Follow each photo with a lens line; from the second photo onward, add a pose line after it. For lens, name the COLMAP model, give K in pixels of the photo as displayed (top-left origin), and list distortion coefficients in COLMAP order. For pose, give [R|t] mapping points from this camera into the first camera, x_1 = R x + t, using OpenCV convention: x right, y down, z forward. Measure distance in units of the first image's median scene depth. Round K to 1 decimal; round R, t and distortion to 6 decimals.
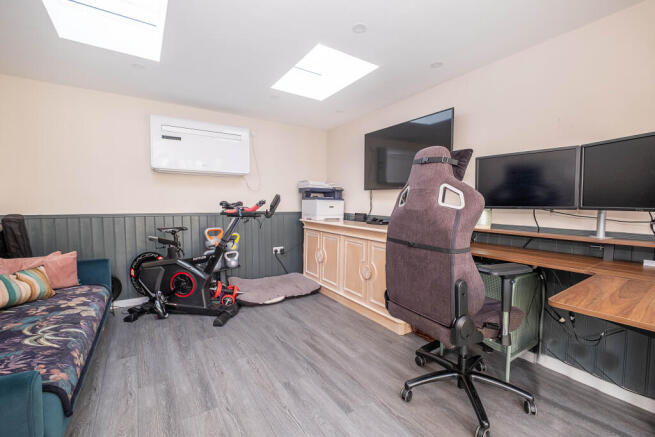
lens RADIAL K [[291.6, 0, 318.0], [0, 291.6, 205.6], [0, 0, 1]] dist [-0.000219, -0.000108]
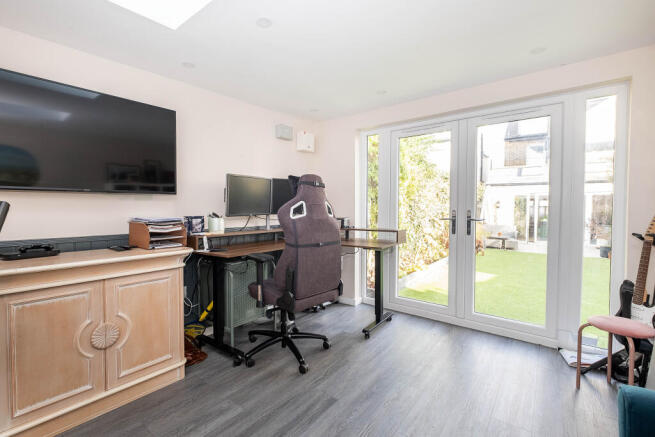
lens RADIAL K [[291.6, 0, 318.0], [0, 291.6, 205.6], [0, 0, 1]] dist [-0.000219, -0.000108]
pose [[-0.336484, -0.002839, 0.941685, -0.706423], [0.009433, 0.999935, 0.006386, -0.040318], [-0.941642, 0.011032, -0.336435, 1.079271]]
